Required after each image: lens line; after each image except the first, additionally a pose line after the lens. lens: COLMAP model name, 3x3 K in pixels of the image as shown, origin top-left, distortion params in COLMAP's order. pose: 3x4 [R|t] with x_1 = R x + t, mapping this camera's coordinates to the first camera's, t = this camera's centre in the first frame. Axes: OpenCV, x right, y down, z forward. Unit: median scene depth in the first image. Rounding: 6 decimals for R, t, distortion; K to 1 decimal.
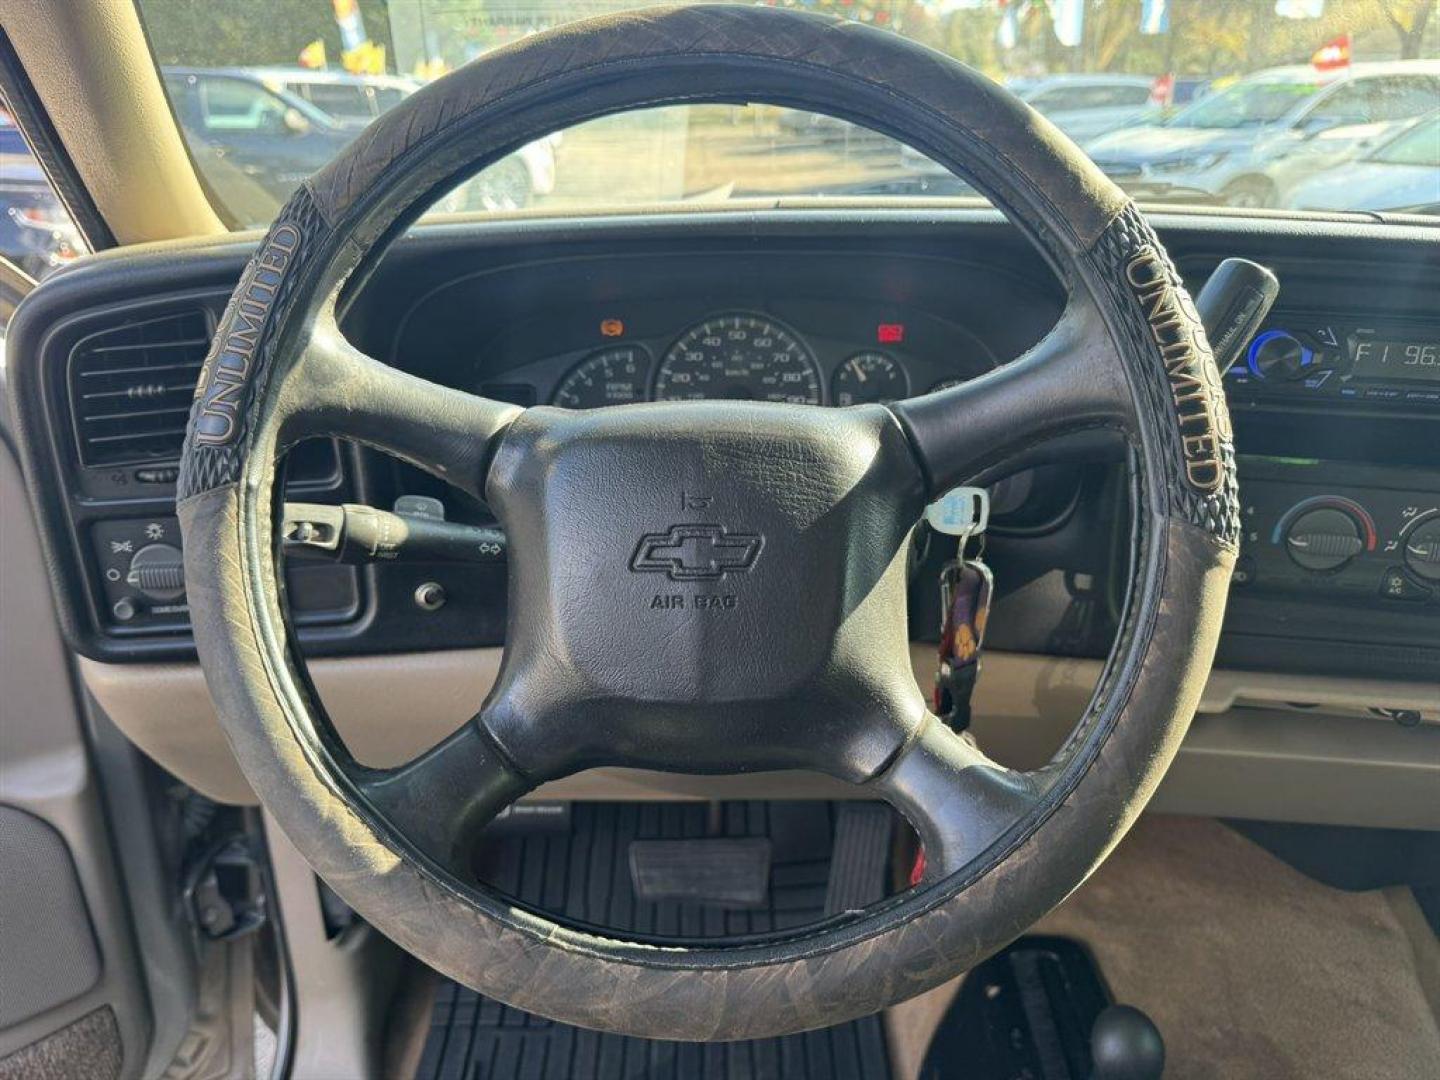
lens RADIAL K [[1106.4, 0, 720.0], [0, 1106.4, 540.0], [0, 0, 1]] dist [0.086349, -0.091836]
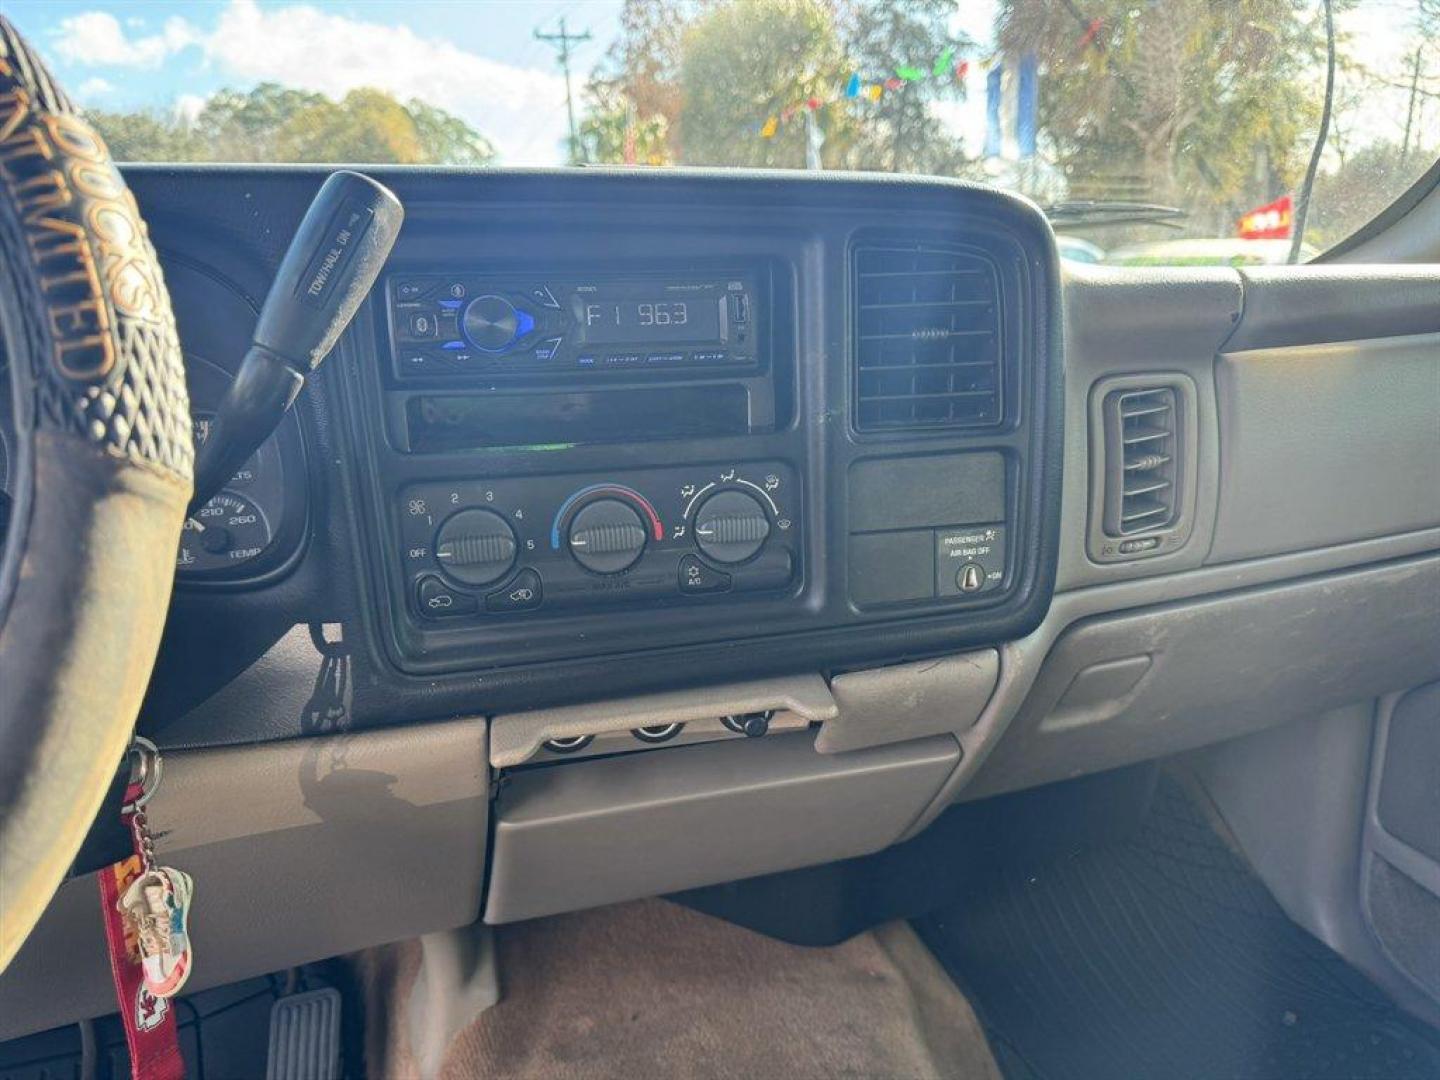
lens RADIAL K [[1106.4, 0, 720.0], [0, 1106.4, 540.0], [0, 0, 1]] dist [0.086349, -0.091836]
pose [[0.933225, -0.136569, 0.332325, 0.343365], [0.182690, 0.976816, -0.111603, 0.115537], [-0.309379, 0.164863, 0.936539, 0.185664]]
